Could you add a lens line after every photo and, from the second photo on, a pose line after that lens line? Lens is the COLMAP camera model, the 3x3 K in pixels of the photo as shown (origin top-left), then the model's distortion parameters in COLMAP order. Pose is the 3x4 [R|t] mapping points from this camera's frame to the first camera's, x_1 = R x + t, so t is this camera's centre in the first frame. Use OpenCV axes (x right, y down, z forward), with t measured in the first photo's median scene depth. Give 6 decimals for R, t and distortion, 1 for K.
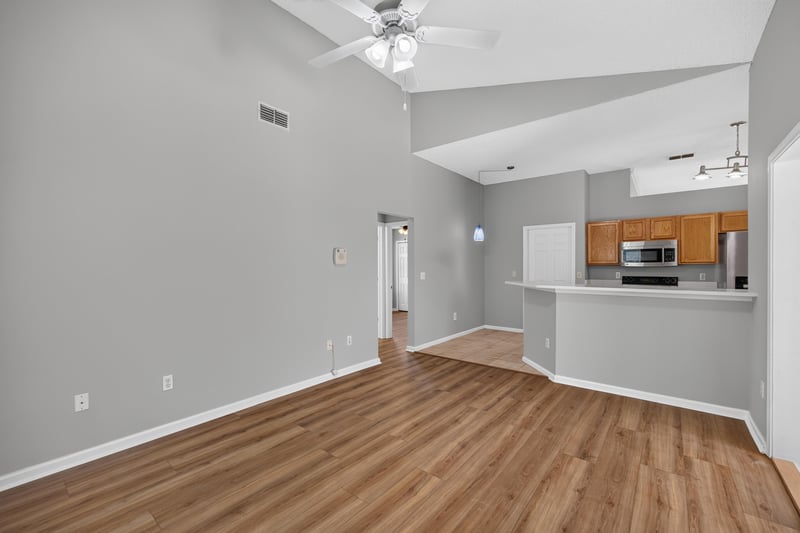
lens RADIAL K [[338.8, 0, 400.0], [0, 338.8, 266.5], [0, 0, 1]] dist [-0.020489, 0.010021]
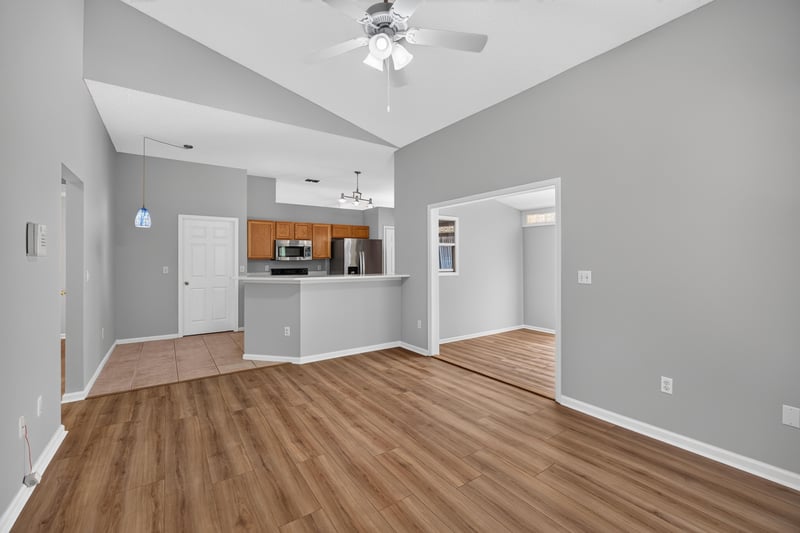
lens RADIAL K [[340.4, 0, 400.4], [0, 340.4, 255.7], [0, 0, 1]] dist [-0.000425, 0.000290]
pose [[0.280994, 0.011016, 0.959646, -0.614760], [0.003468, 0.999916, -0.012493, -0.001334], [-0.959703, 0.006838, 0.280932, 0.413678]]
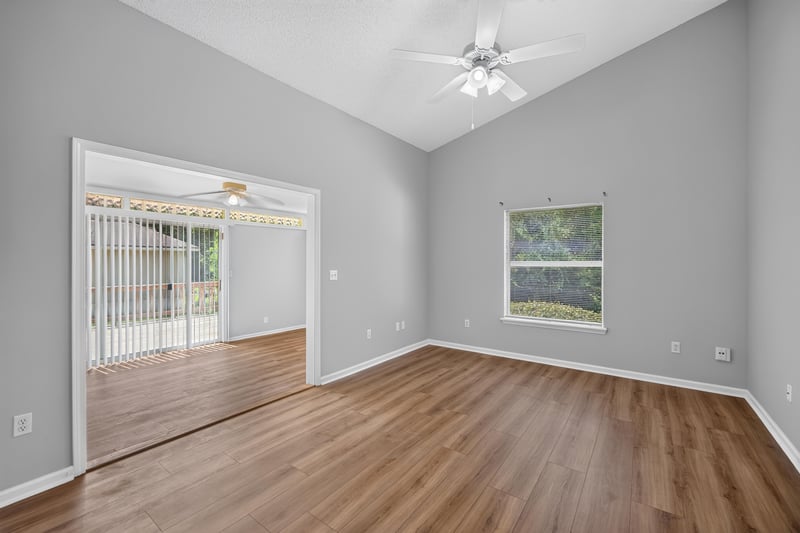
lens RADIAL K [[338.8, 0, 400.0], [0, 338.8, 266.5], [0, 0, 1]] dist [-0.020489, 0.010021]
pose [[-0.998933, 0.001668, -0.046156, 0.199082], [0.000988, 0.999891, 0.014764, -0.000498], [0.046175, 0.014703, -0.998825, 1.334749]]
